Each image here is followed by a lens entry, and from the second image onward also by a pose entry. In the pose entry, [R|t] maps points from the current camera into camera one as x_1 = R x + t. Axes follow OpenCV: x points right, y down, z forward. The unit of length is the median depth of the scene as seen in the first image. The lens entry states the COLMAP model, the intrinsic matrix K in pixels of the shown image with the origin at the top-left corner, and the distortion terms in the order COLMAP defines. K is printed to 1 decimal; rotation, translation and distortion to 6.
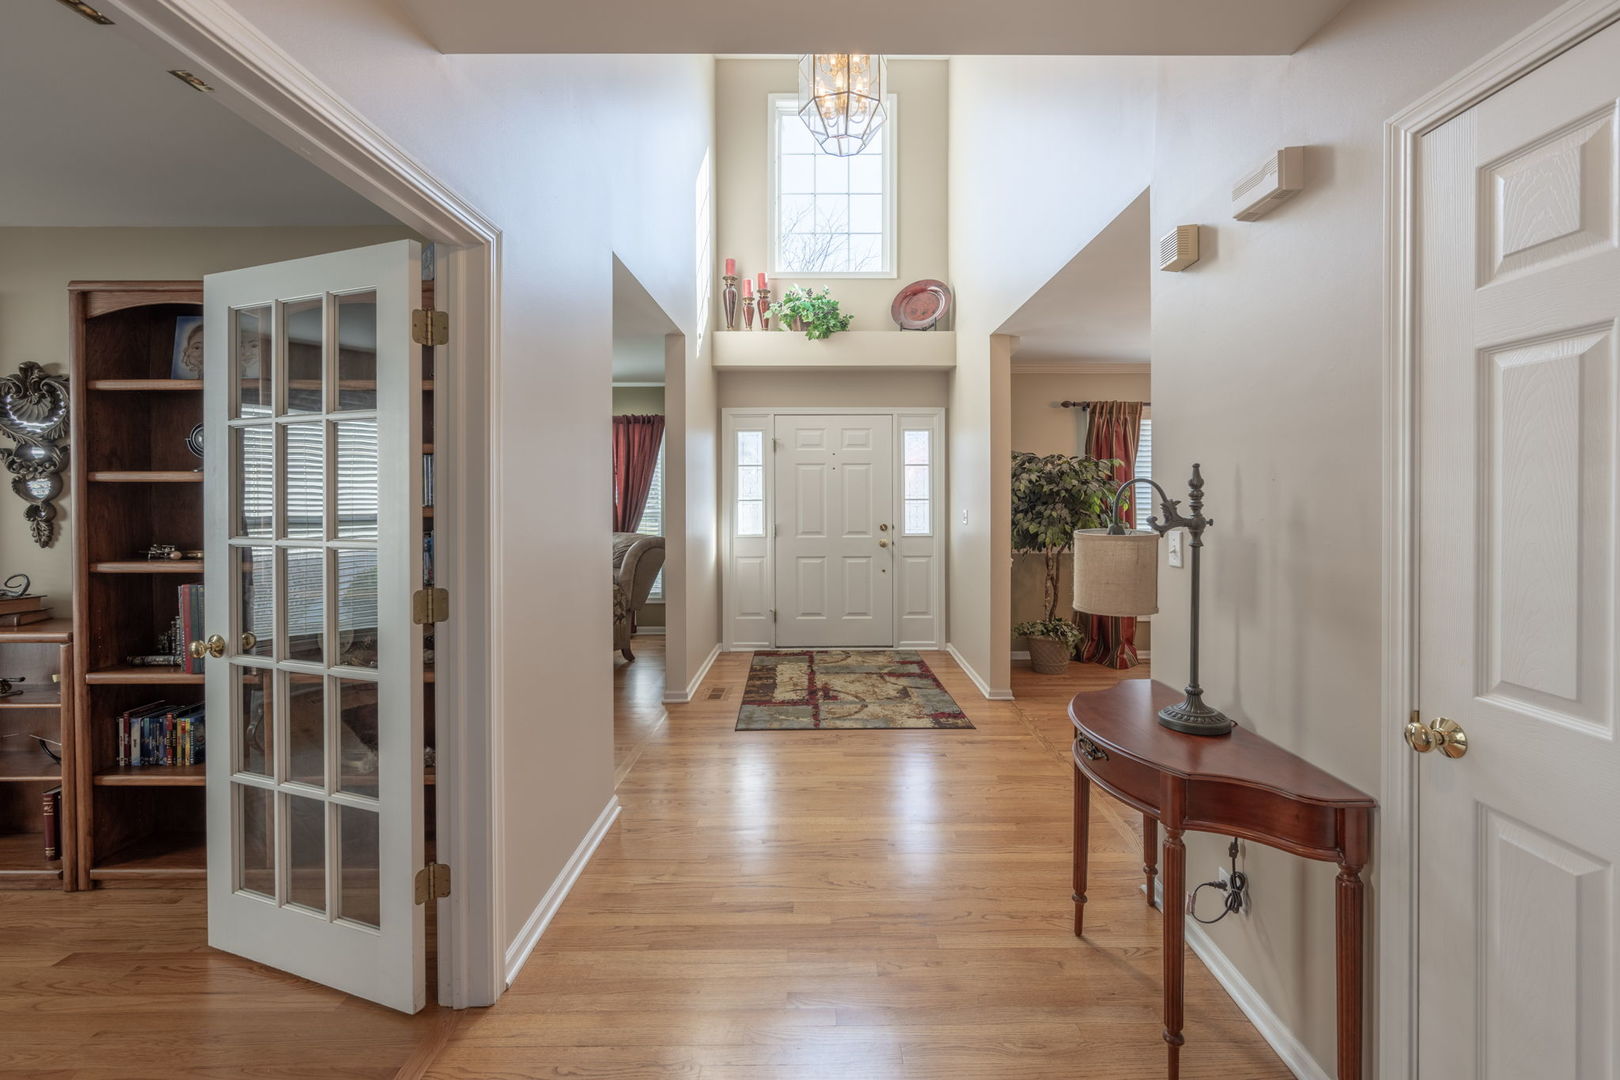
lens RADIAL K [[730.2, 0, 813.7], [0, 730.2, 500.7], [0, 0, 1]] dist [-0.000370, -0.000107]
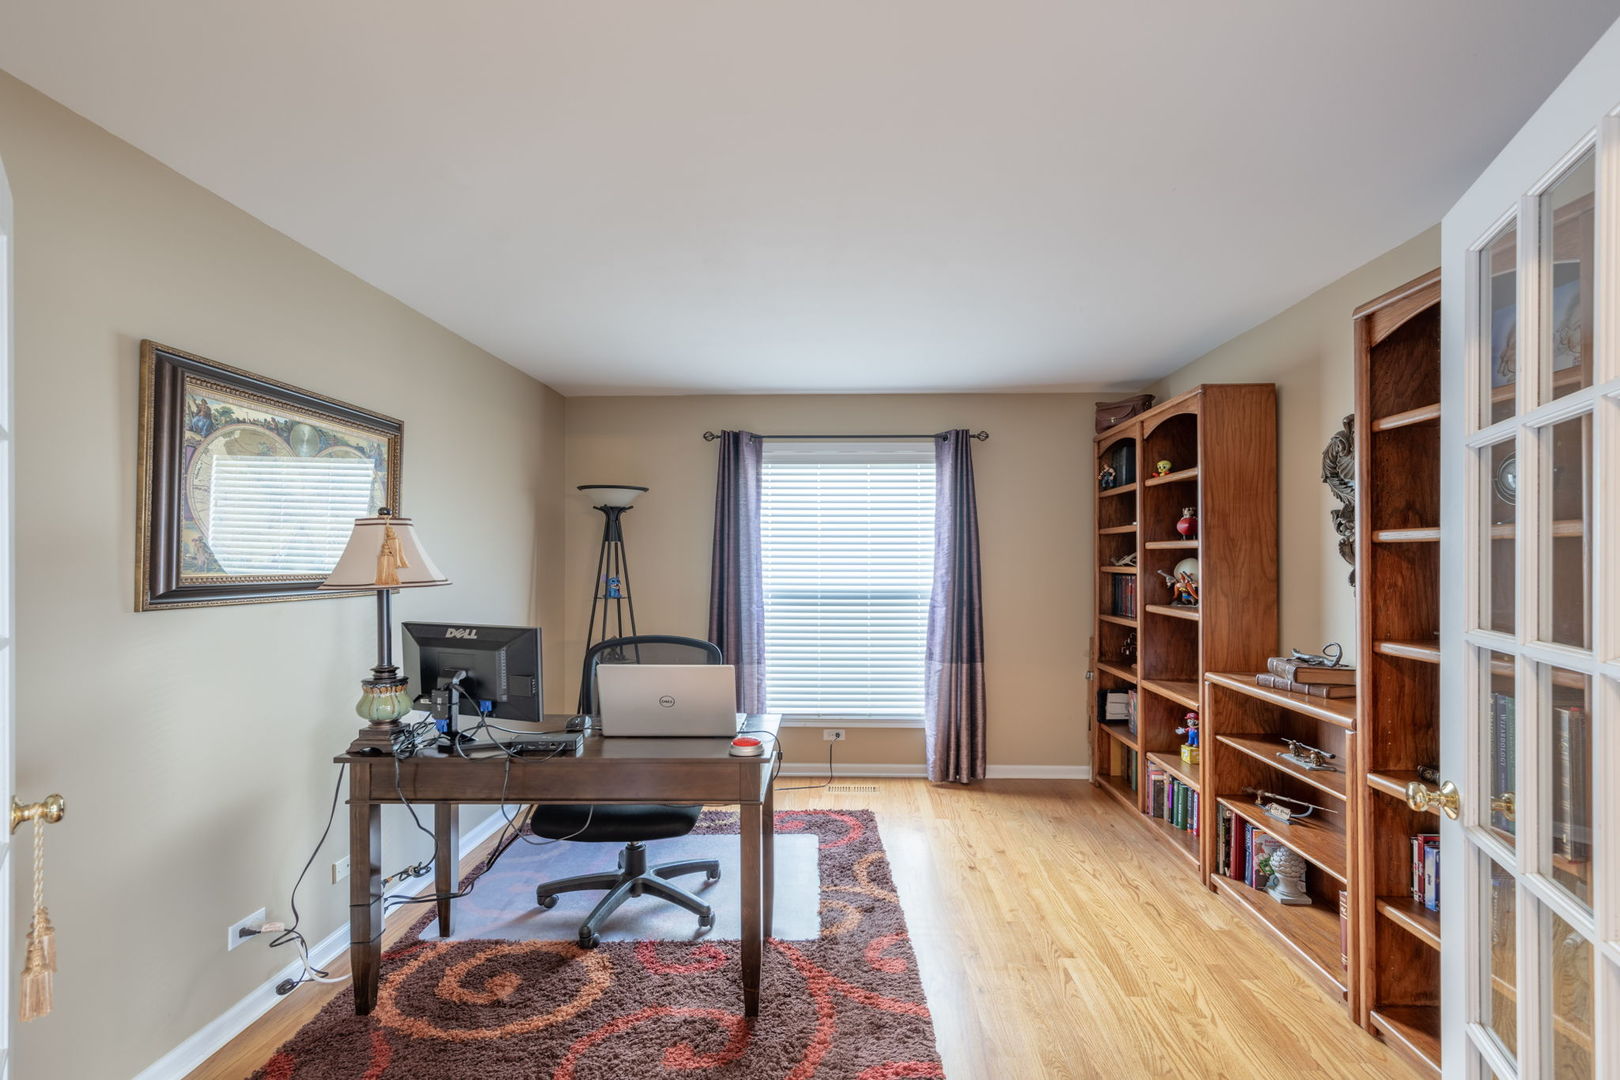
lens RADIAL K [[712.4, 0, 811.0], [0, 712.4, 558.8], [0, 0, 1]] dist [-0.000191, -0.000030]
pose [[-0.045329, 0.001804, -0.998971, -0.149750], [-0.003681, 0.999991, 0.001973, -0.006954], [0.998965, 0.003766, -0.045322, 0.385700]]
